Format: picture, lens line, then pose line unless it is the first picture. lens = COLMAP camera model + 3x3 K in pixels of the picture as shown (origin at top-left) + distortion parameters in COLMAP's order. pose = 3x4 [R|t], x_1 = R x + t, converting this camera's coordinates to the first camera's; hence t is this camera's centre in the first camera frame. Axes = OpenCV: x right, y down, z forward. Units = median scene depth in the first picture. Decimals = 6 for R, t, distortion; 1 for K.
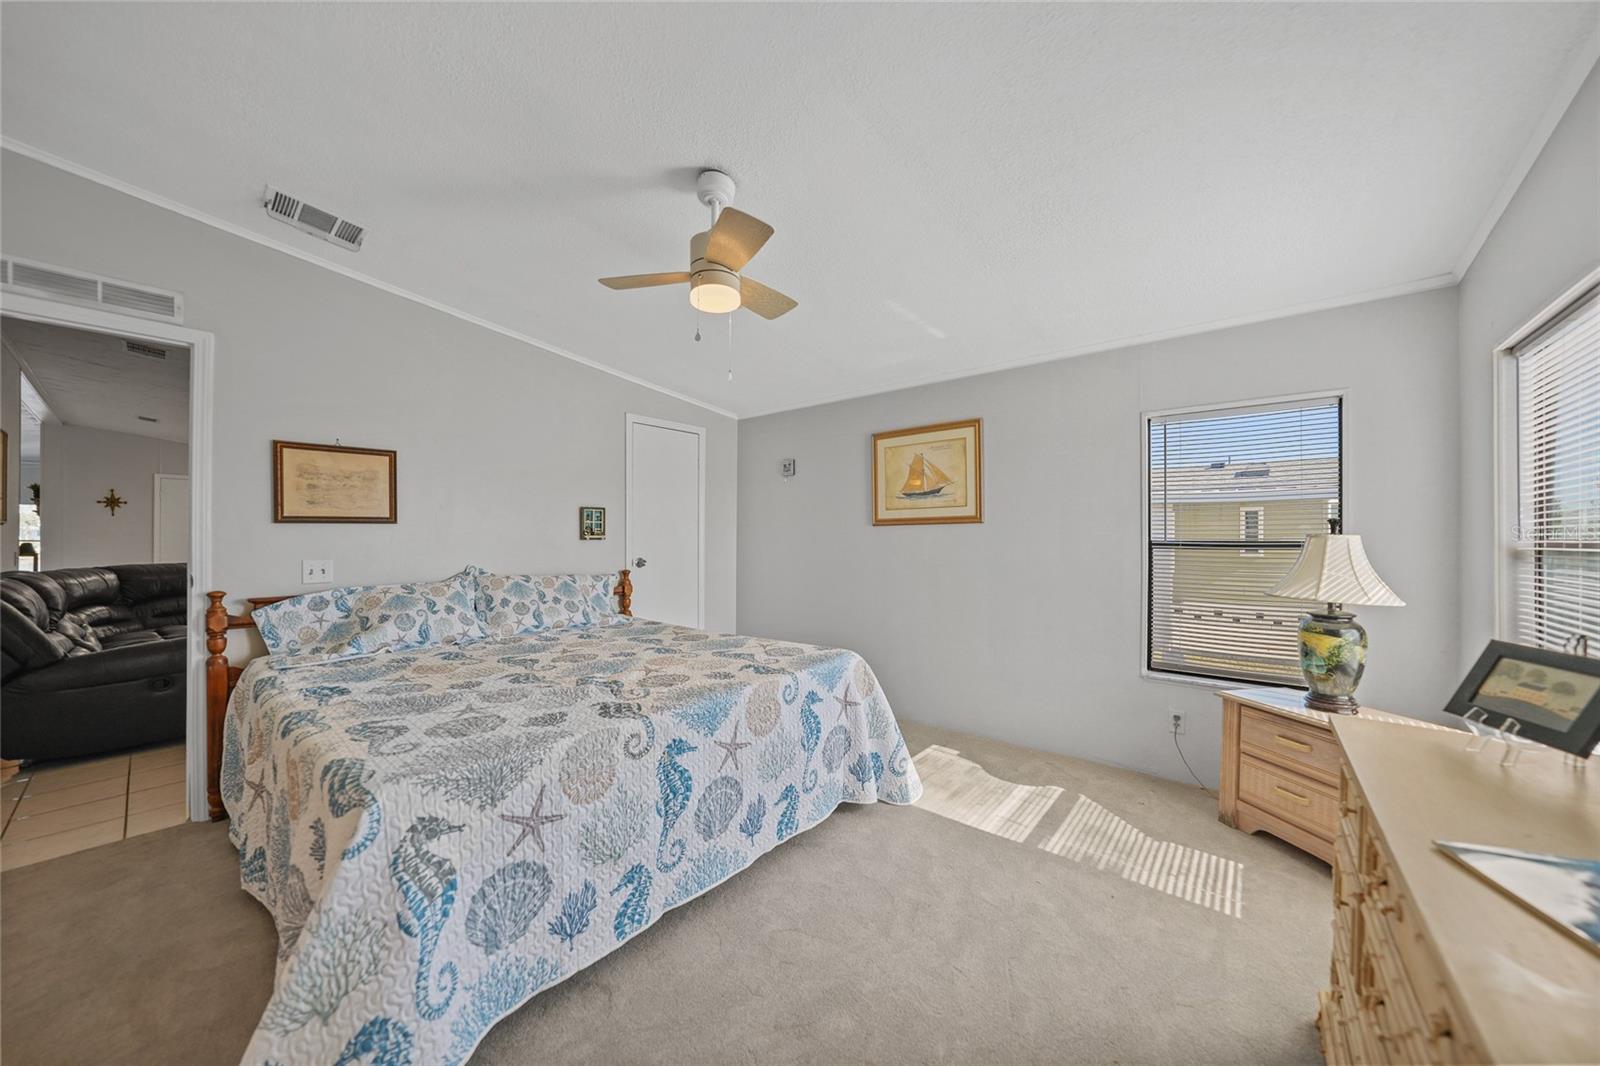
lens RADIAL K [[561.2, 0, 794.4], [0, 561.2, 539.6], [0, 0, 1]] dist [-0.027715, 0.005583]
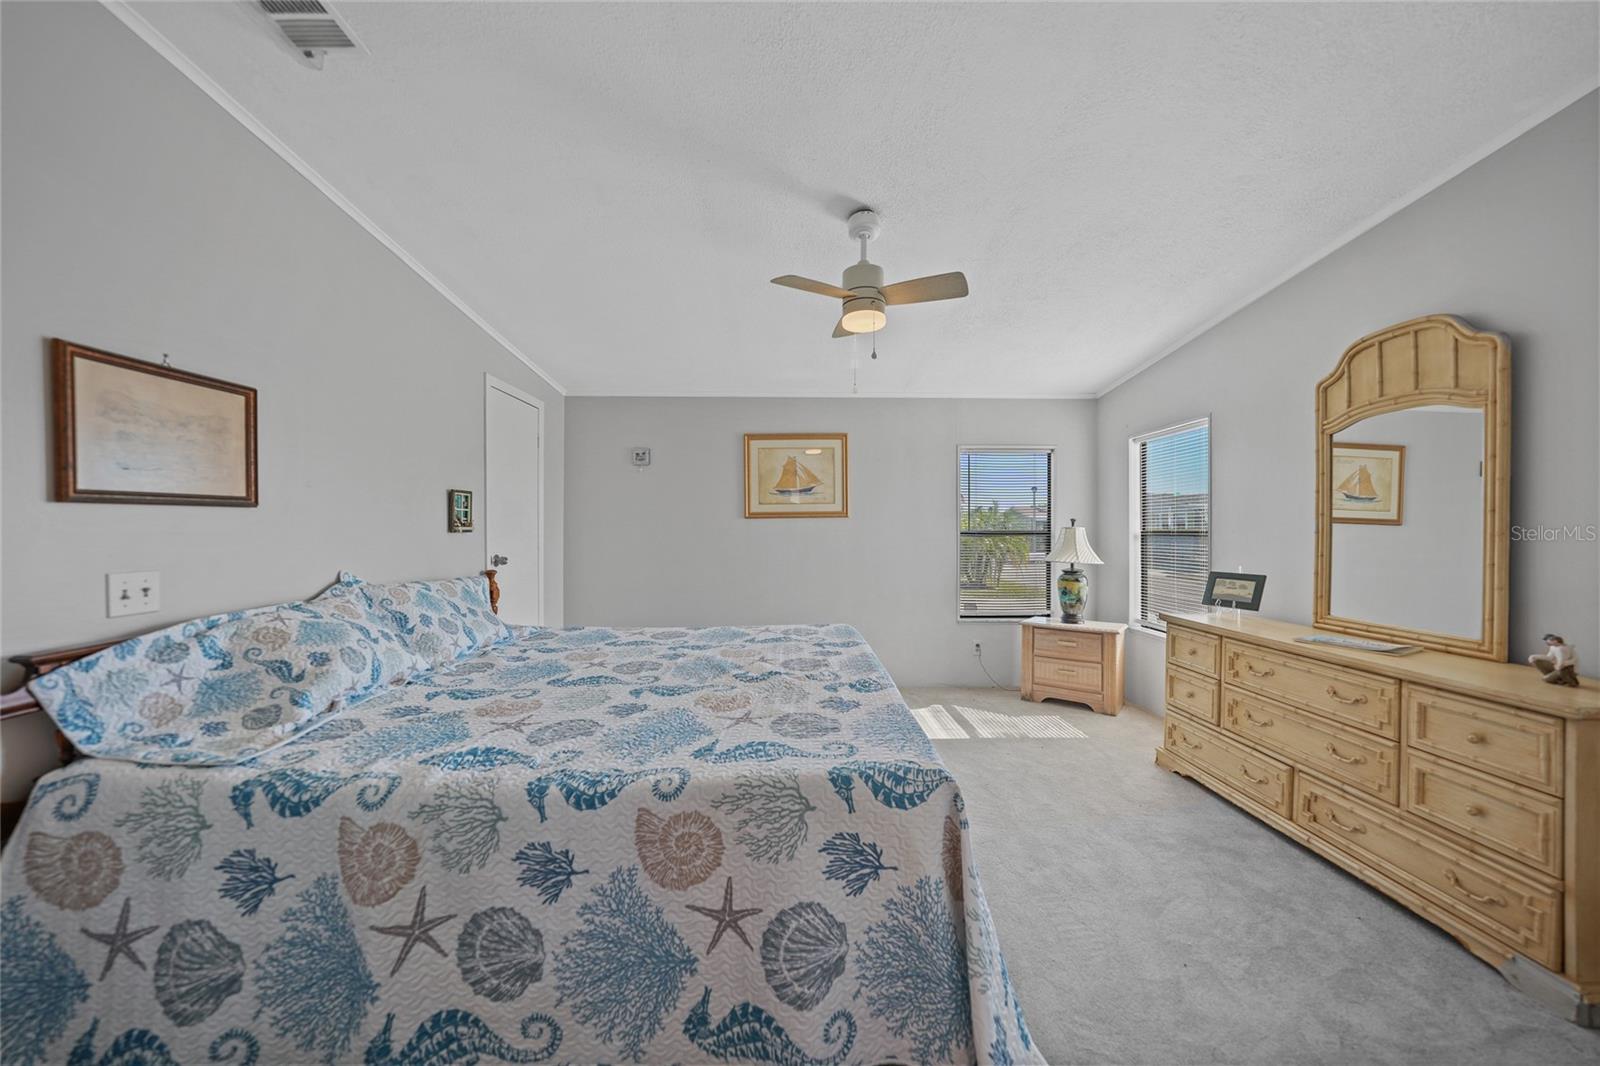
lens RADIAL K [[561.2, 0, 804.0], [0, 561.2, 532.4], [0, 0, 1]] dist [-0.027715, 0.005583]
pose [[0.747857, -0.005638, 0.663836, -0.726371], [0.003478, 0.999983, 0.004576, -0.002223], [-0.663851, -0.001114, 0.747864, 0.159195]]
